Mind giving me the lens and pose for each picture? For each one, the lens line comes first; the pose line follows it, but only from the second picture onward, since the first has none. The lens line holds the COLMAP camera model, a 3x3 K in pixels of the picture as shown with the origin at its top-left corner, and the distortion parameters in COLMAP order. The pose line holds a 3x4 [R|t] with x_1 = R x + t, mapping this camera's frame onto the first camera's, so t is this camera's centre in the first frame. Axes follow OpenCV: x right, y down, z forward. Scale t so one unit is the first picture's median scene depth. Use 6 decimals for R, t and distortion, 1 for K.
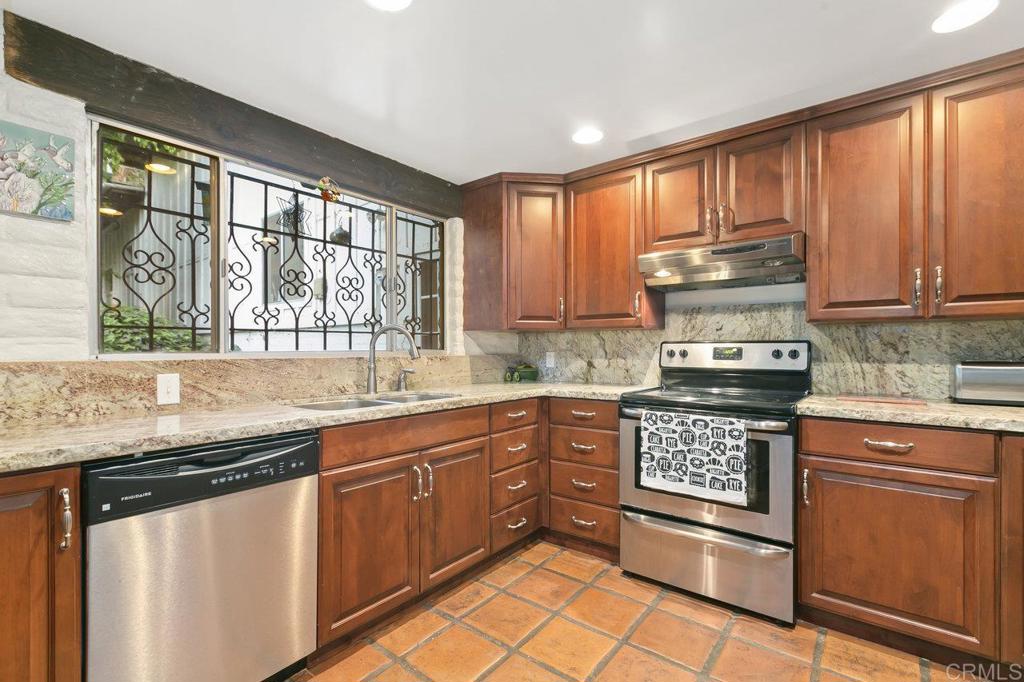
lens RADIAL K [[462.2, 0, 515.4], [0, 462.2, 349.4], [0, 0, 1]] dist [-0.000250, -0.000059]
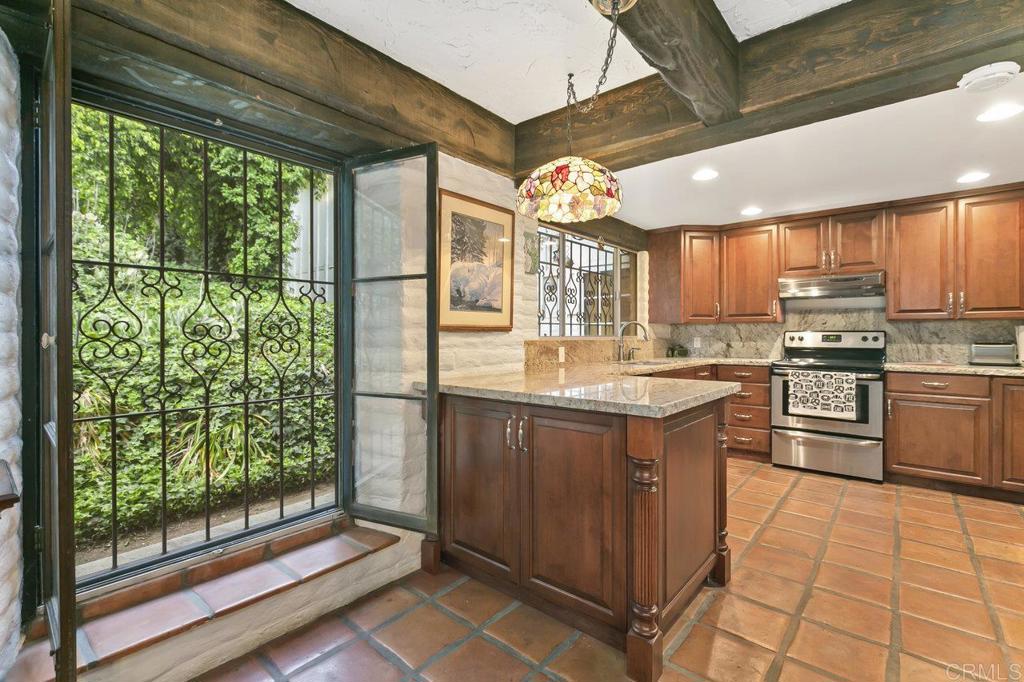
lens RADIAL K [[462.2, 0, 517.3], [0, 462.2, 334.6], [0, 0, 1]] dist [-0.000250, -0.000059]
pose [[0.999435, 0.003304, -0.033437, -0.695561], [-0.003381, 0.999992, -0.002262, 0.003572], [0.033429, 0.002374, 0.999438, -0.787438]]
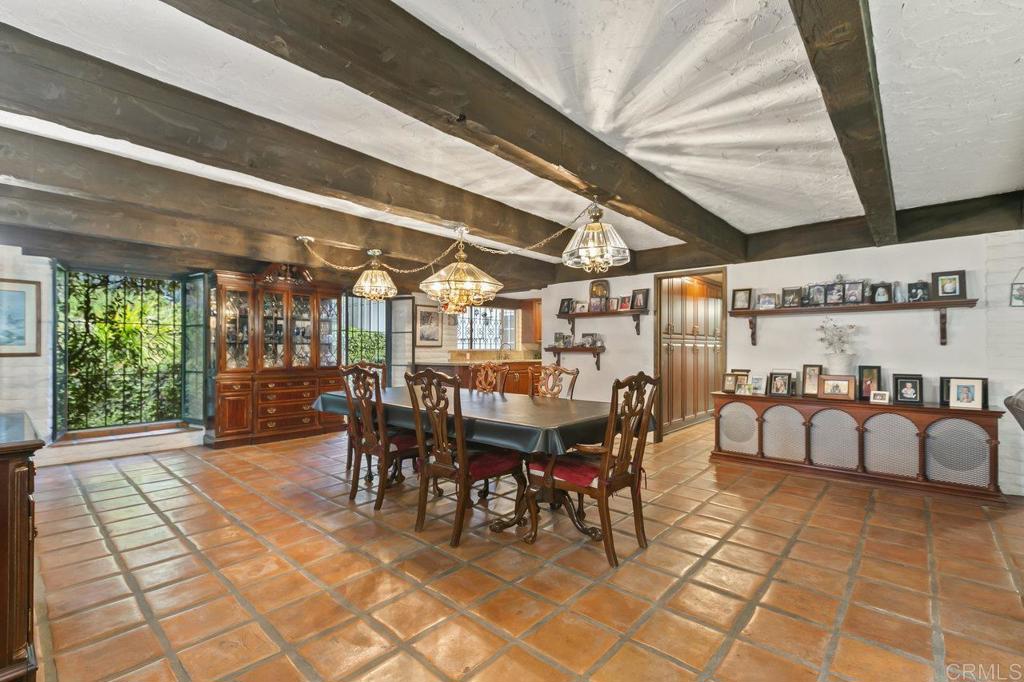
lens RADIAL K [[462.2, 0, 512.1], [0, 462.2, 345.0], [0, 0, 1]] dist [-0.000250, -0.000059]
pose [[0.998538, 0.007413, -0.053547, -0.001343], [-0.007834, 0.999940, -0.007661, -0.000980], [0.053487, 0.008070, 0.998536, -3.182524]]
